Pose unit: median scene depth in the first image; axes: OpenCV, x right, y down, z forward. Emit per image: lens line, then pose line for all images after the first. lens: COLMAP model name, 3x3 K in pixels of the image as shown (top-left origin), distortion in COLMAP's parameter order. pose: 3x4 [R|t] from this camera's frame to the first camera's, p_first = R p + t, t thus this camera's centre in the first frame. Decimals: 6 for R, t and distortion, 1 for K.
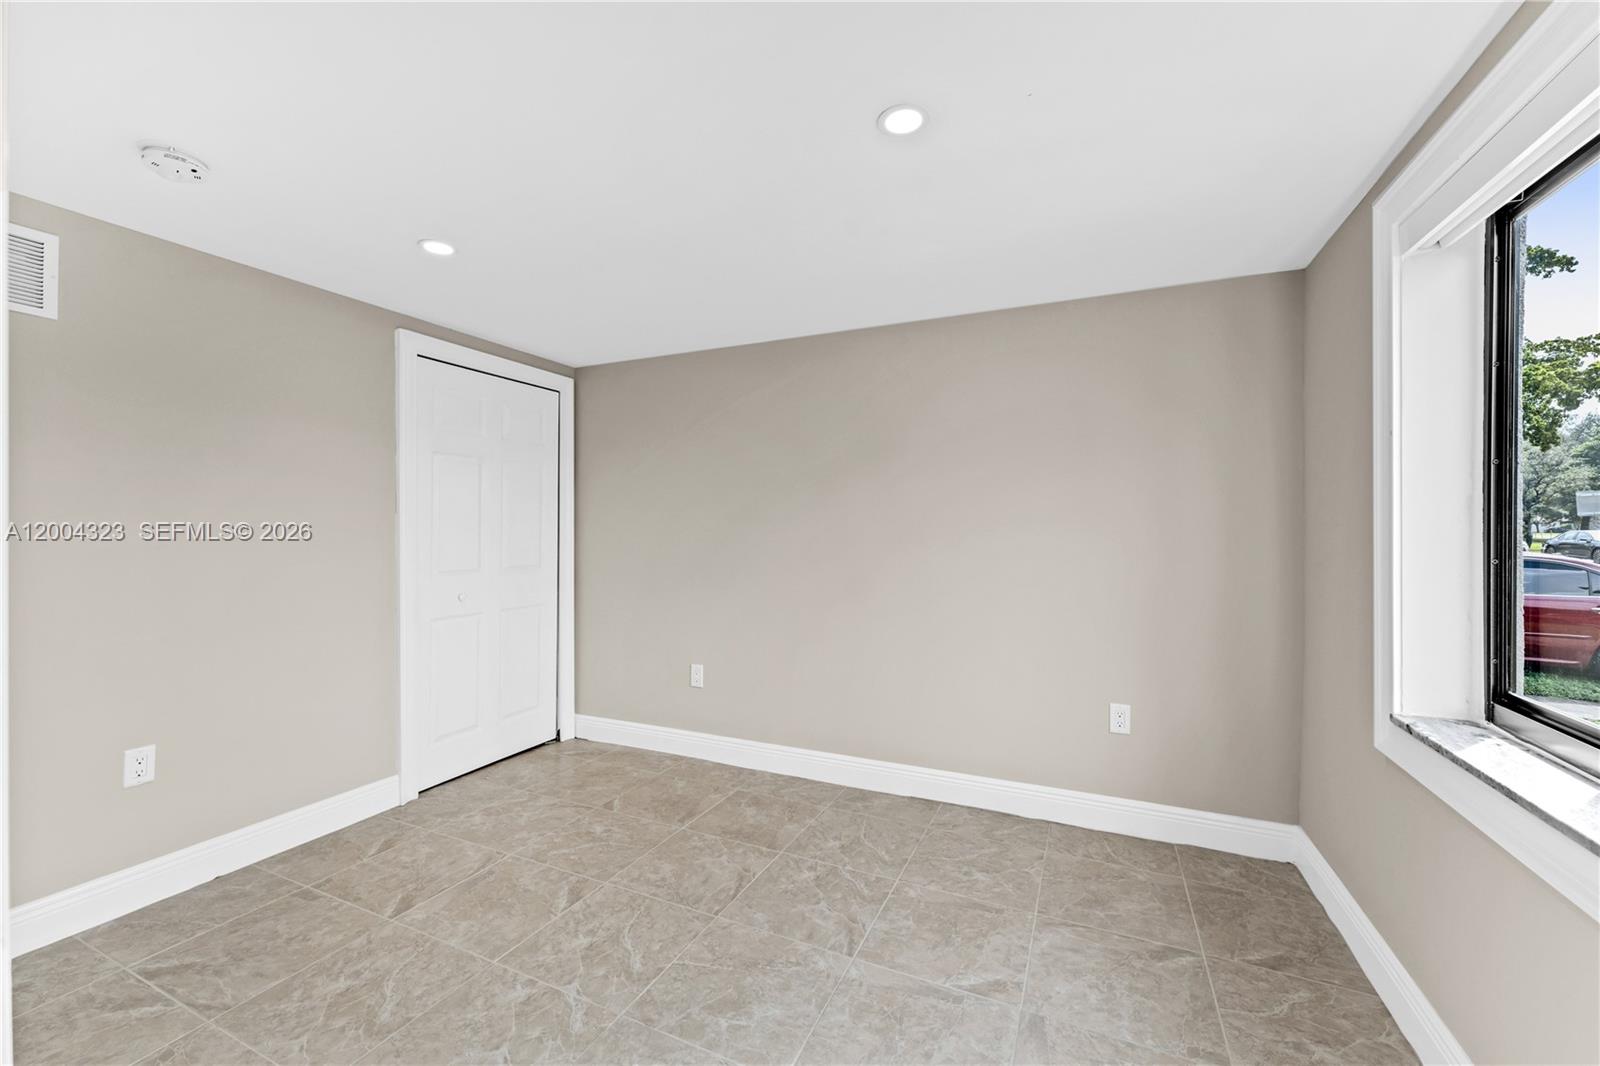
lens RADIAL K [[652.7, 0, 790.7], [0, 652.7, 531.6], [0, 0, 1]] dist [0.004286, 0.000174]
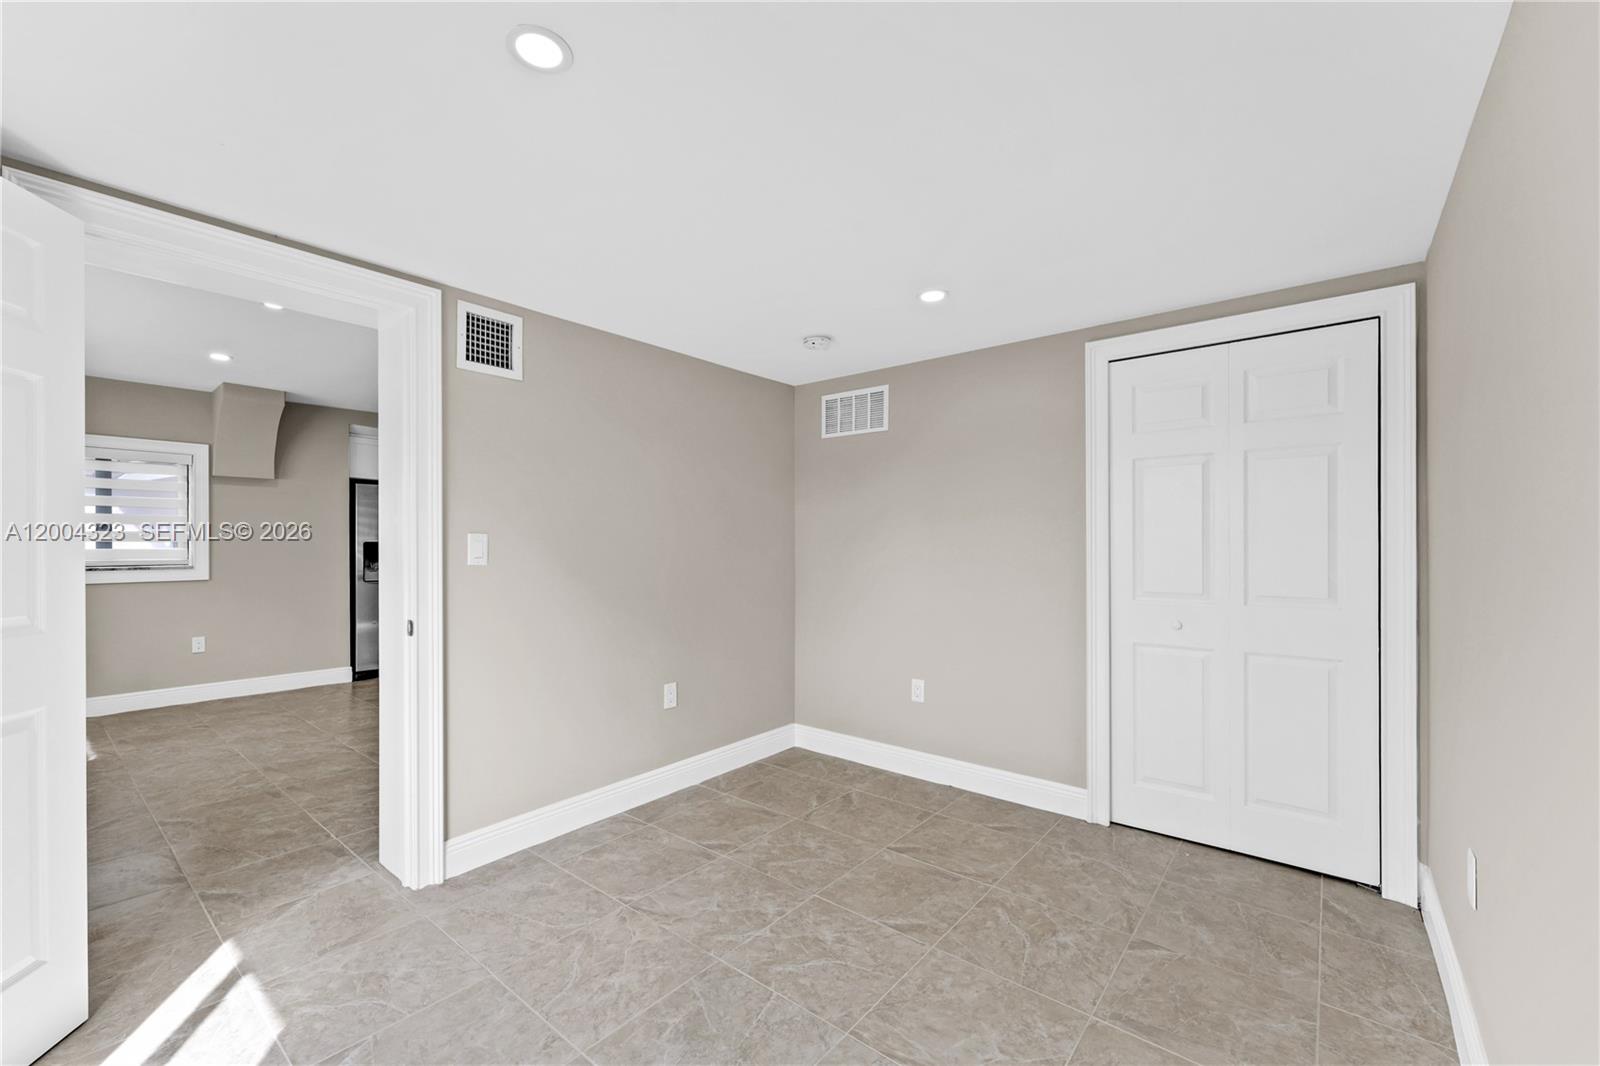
lens RADIAL K [[652.7, 0, 792.9], [0, 652.7, 540.6], [0, 0, 1]] dist [0.004286, 0.000174]
pose [[-0.253461, -0.010008, -0.967294, 0.594402], [-0.002084, 0.999950, -0.009800, 0.000931], [0.967343, -0.000468, -0.253469, 1.000984]]
